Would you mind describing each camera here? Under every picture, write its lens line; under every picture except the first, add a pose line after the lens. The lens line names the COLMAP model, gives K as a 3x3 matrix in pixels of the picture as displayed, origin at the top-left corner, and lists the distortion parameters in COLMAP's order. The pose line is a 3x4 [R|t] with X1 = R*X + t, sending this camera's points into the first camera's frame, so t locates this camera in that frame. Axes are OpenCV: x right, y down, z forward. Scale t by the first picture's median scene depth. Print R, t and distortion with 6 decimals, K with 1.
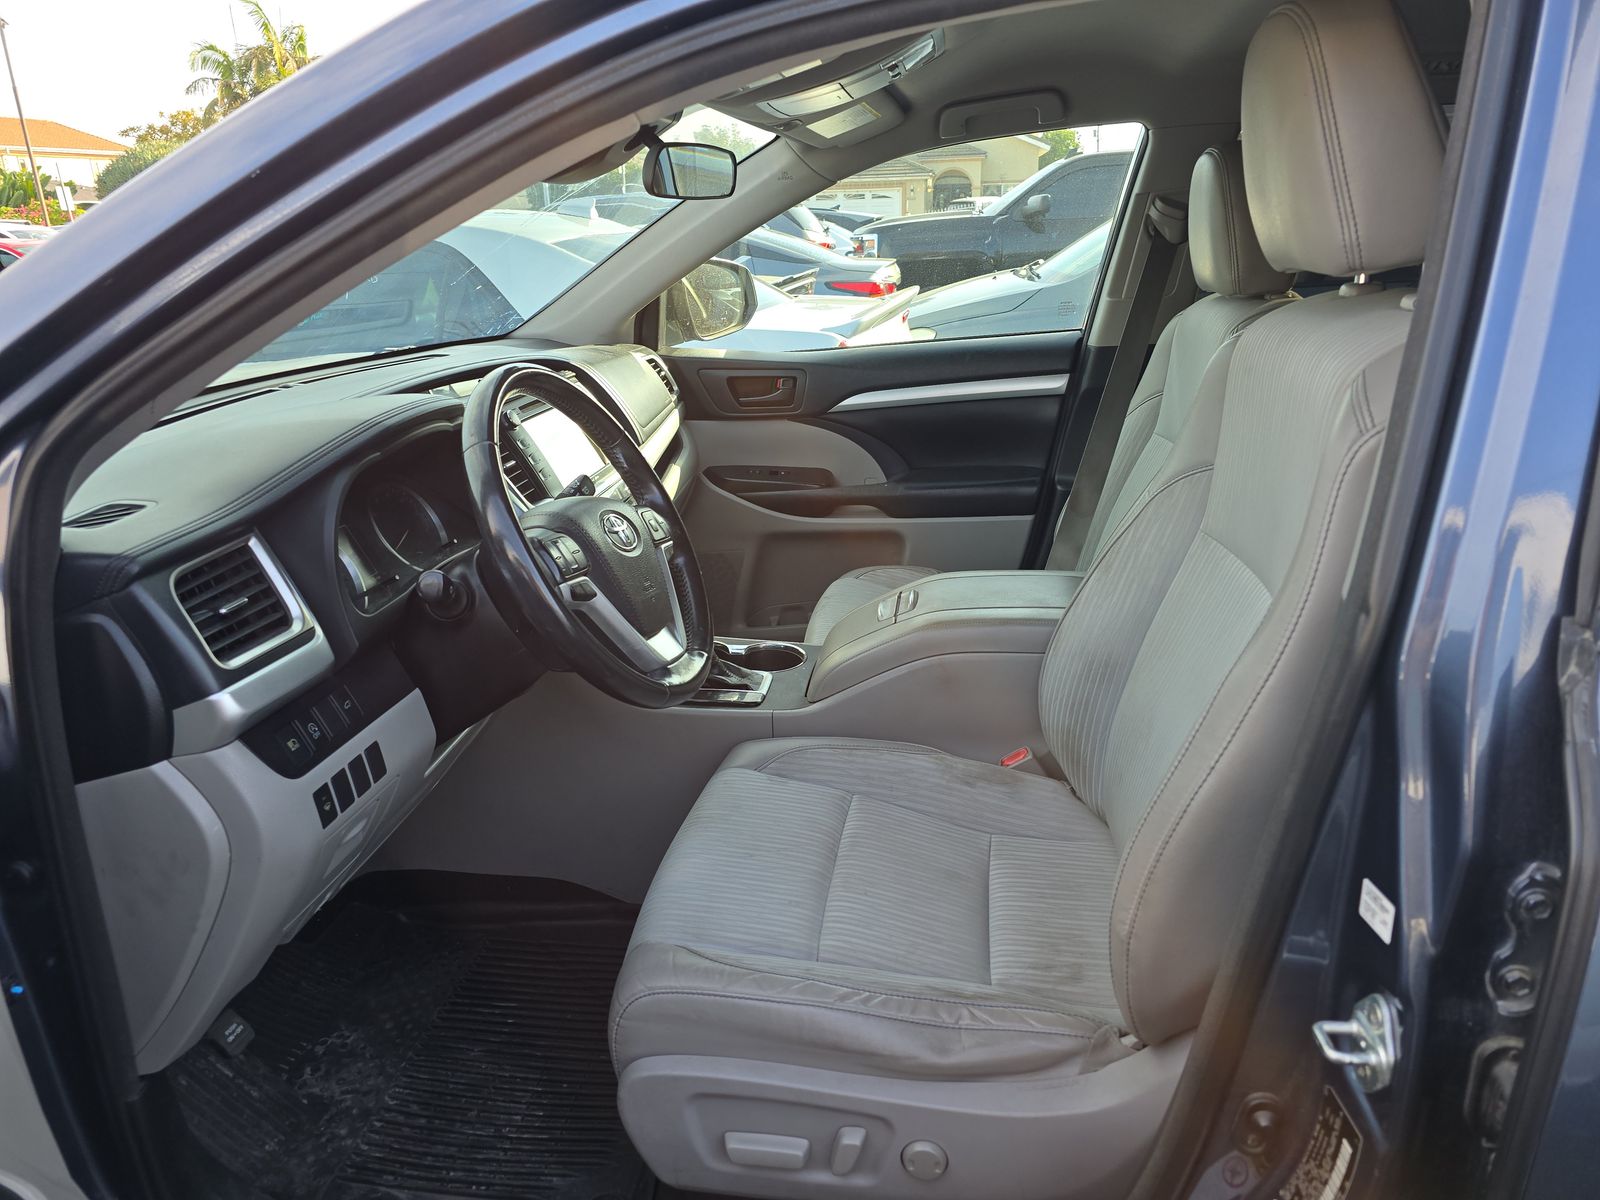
lens RADIAL K [[1109.1, 0, 793.9], [0, 1109.1, 593.0], [0, 0, 1]] dist [0.036505, -0.035347]
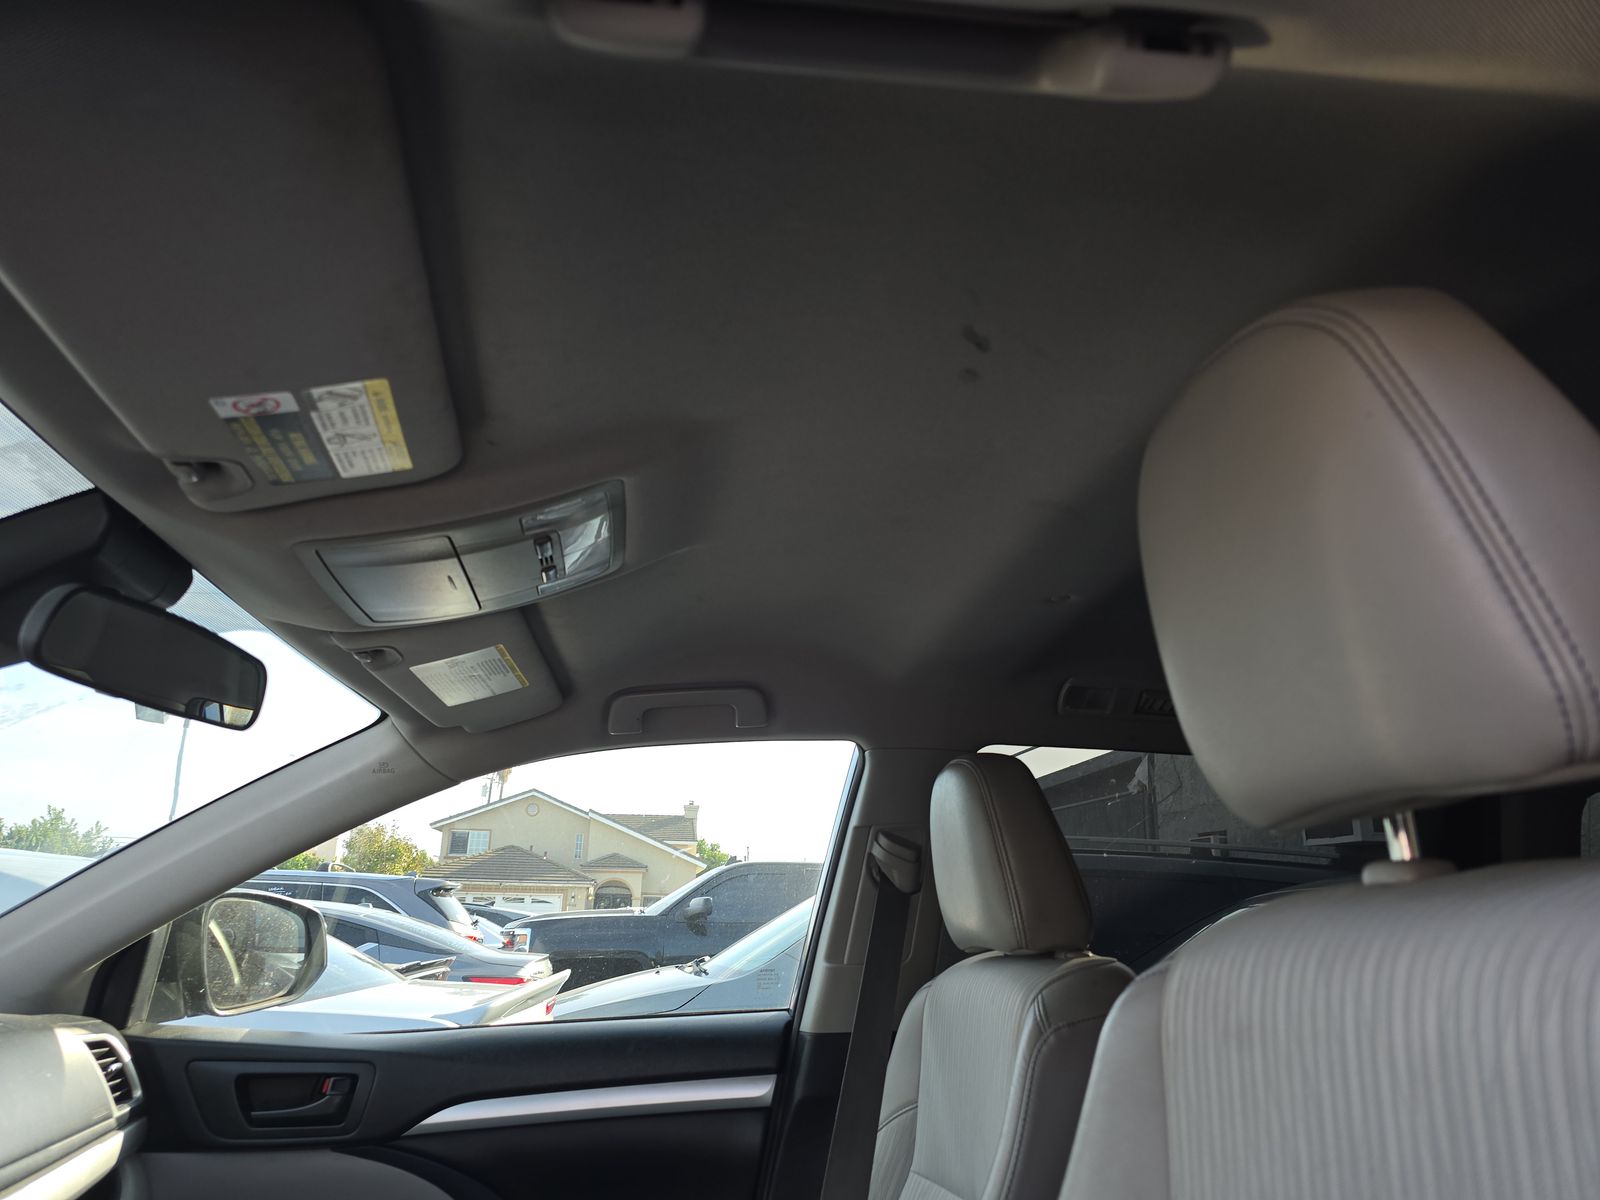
lens RADIAL K [[1114.4, 0, 800.0], [0, 1114.4, 600.0], [0, 0, 1]] dist [0.063334, -0.067523]
pose [[0.956142, 0.124121, 0.265306, 0.037078], [0.049688, 0.823916, -0.564530, -0.042170], [-0.288660, 0.552953, 0.781613, 0.271460]]
